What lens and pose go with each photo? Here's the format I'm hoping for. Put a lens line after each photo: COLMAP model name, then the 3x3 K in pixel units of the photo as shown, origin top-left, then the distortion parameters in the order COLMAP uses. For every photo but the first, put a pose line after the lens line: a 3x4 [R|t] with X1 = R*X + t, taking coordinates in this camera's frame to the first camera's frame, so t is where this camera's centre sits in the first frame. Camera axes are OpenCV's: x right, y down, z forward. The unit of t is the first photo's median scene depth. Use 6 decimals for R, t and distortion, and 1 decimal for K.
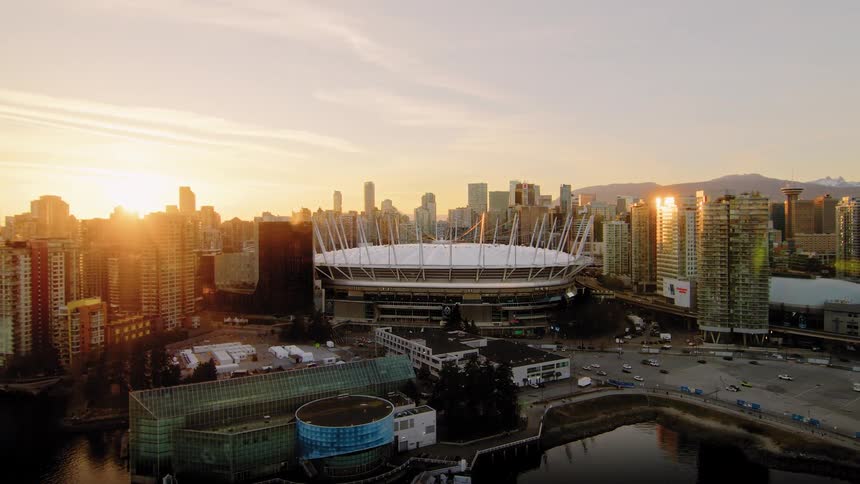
lens RADIAL K [[554.7, 0, 433.9], [0, 554.7, 233.3], [0, 0, 1]] dist [-0.003020, -0.005100]
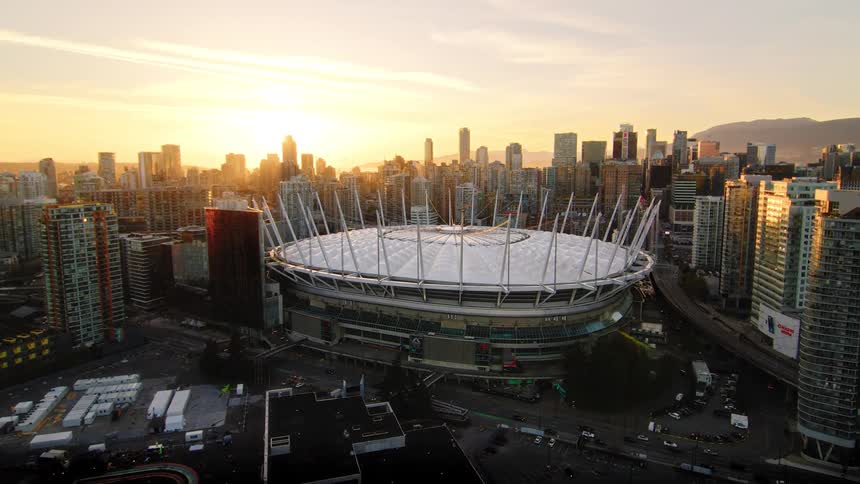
lens RADIAL K [[526.6, 0, 437.6], [0, 526.6, 229.2], [0, 0, 1]] dist [0.000705, -0.015644]
pose [[0.973116, 0.033004, -0.227939, 0.200557], [-0.006997, 0.993459, 0.113973, -0.086179], [0.230210, -0.109314, 0.966982, 0.349516]]
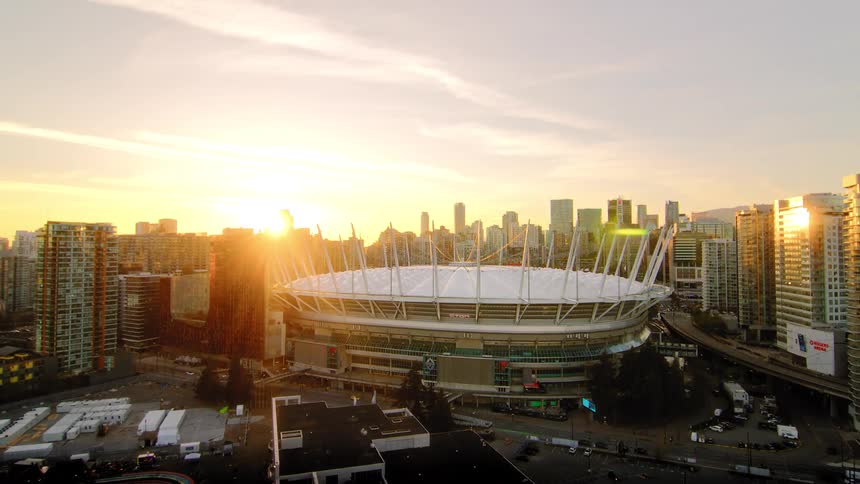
lens RADIAL K [[523.2, 0, 437.2], [0, 523.2, 232.6], [0, 0, 1]] dist [0.002401, -0.017313]
pose [[0.976648, -0.002901, -0.214825, 0.168356], [-0.007087, 0.998930, -0.045710, 0.007382], [0.214728, 0.046165, 0.975582, 0.361514]]
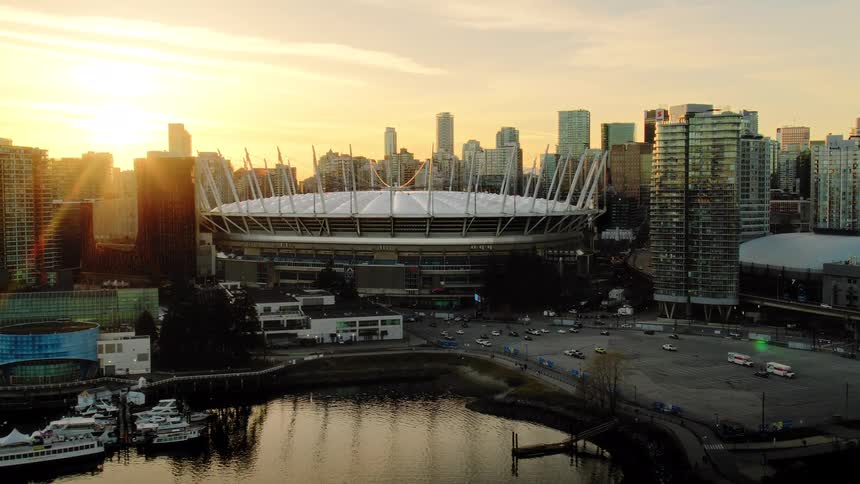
lens RADIAL K [[934.6, 0, 430.0], [0, 934.6, 242.0], [0, 0, 1]] dist [0.008871, 0.026829]
pose [[0.975582, 0.013443, -0.219225, 0.405250], [-0.004389, 0.999119, 0.041732, 0.042693], [0.219593, -0.039751, 0.974782, -0.221131]]
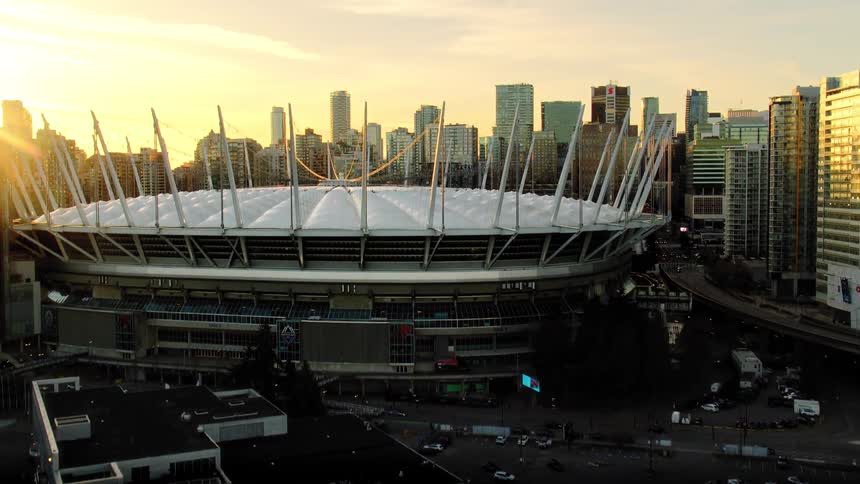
lens RADIAL K [[934.6, 0, 430.0], [0, 934.6, 242.0], [0, 0, 1]] dist [0.008871, 0.026829]
pose [[0.996730, 0.006049, -0.080576, 0.187414], [-0.001806, 0.998613, 0.052622, 0.029860], [0.080783, -0.052304, 0.995358, 0.291021]]
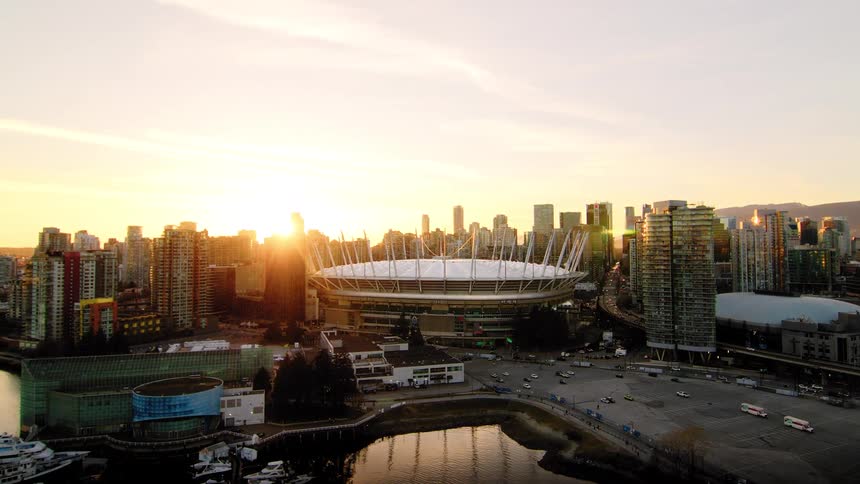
lens RADIAL K [[539.6, 0, 436.9], [0, 539.6, 234.4], [0, 0, 1]] dist [0.002254, -0.016104]
pose [[0.973653, -0.005412, -0.227971, 0.298103], [-0.004371, 0.999092, -0.042388, 0.019012], [0.227994, 0.042268, 0.972745, -0.004770]]
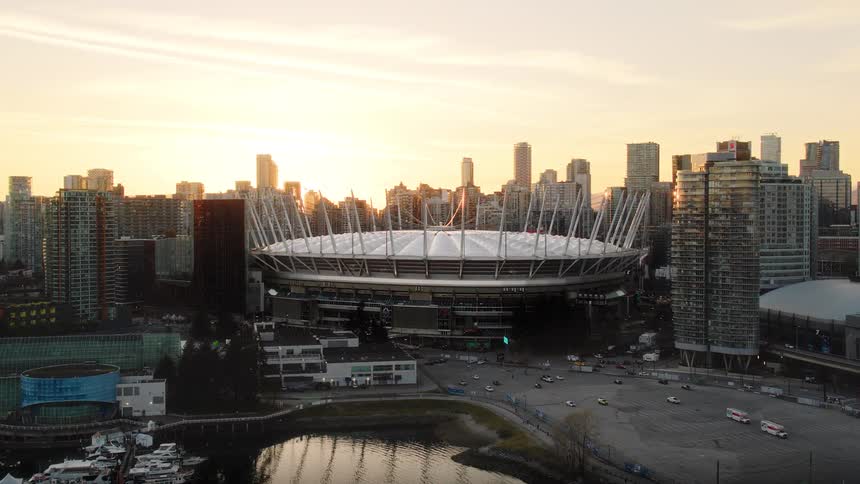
lens RADIAL K [[924.3, 0, 430.0], [0, 924.3, 242.0], [0, 0, 1]] dist [0.009405, 0.019914]
pose [[0.947511, 0.014190, -0.319407, 0.492185], [-0.008757, 0.999792, 0.018439, 0.014486], [0.319603, -0.014675, 0.947438, -0.216405]]
